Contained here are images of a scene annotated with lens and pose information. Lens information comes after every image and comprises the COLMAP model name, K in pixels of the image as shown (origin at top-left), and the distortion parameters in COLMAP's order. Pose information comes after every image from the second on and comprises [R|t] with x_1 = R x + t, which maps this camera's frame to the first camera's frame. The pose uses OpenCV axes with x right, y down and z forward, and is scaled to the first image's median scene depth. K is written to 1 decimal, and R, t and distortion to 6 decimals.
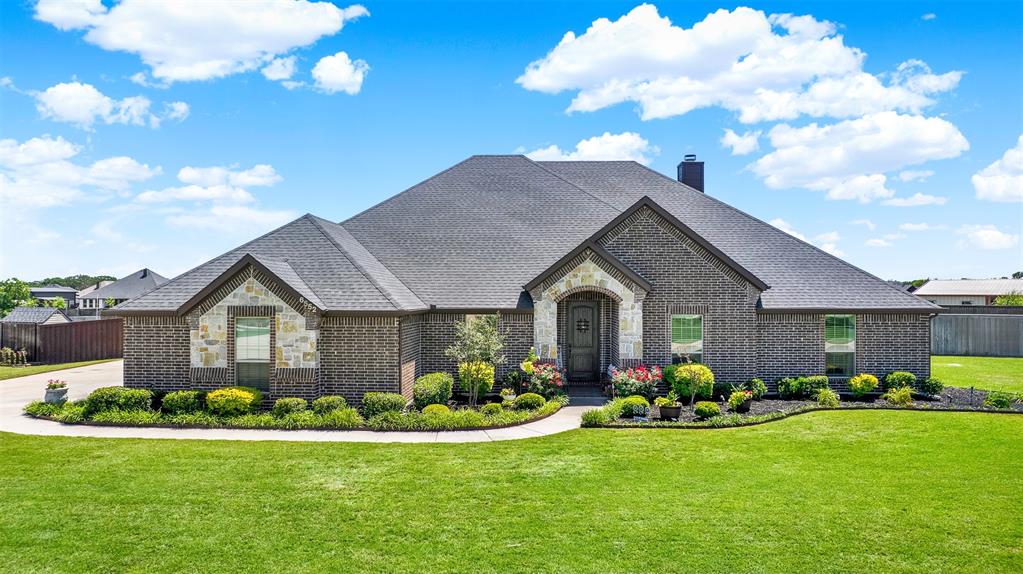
lens RADIAL K [[678.1, 0, 511.6], [0, 678.1, 283.3], [0, 0, 1]] dist [-0.046805, 0.012032]
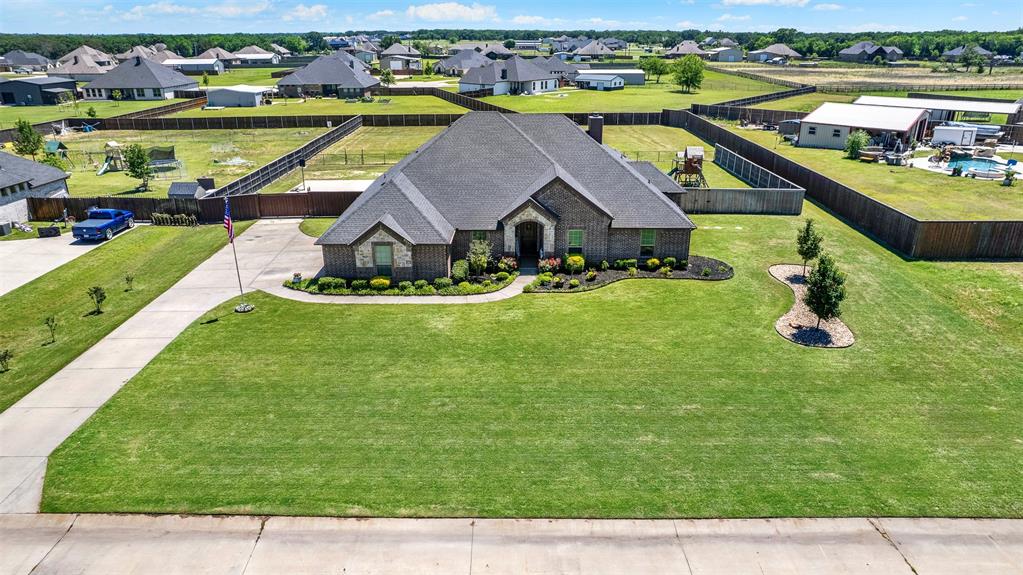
lens RADIAL K [[678.1, 0, 515.2], [0, 678.1, 287.8], [0, 0, 1]] dist [-0.046805, 0.012032]
pose [[0.999090, -0.015425, 0.039776, -0.023864], [-0.000384, 0.929065, 0.369917, -0.669209], [-0.042660, -0.369596, 0.928213, -1.215919]]
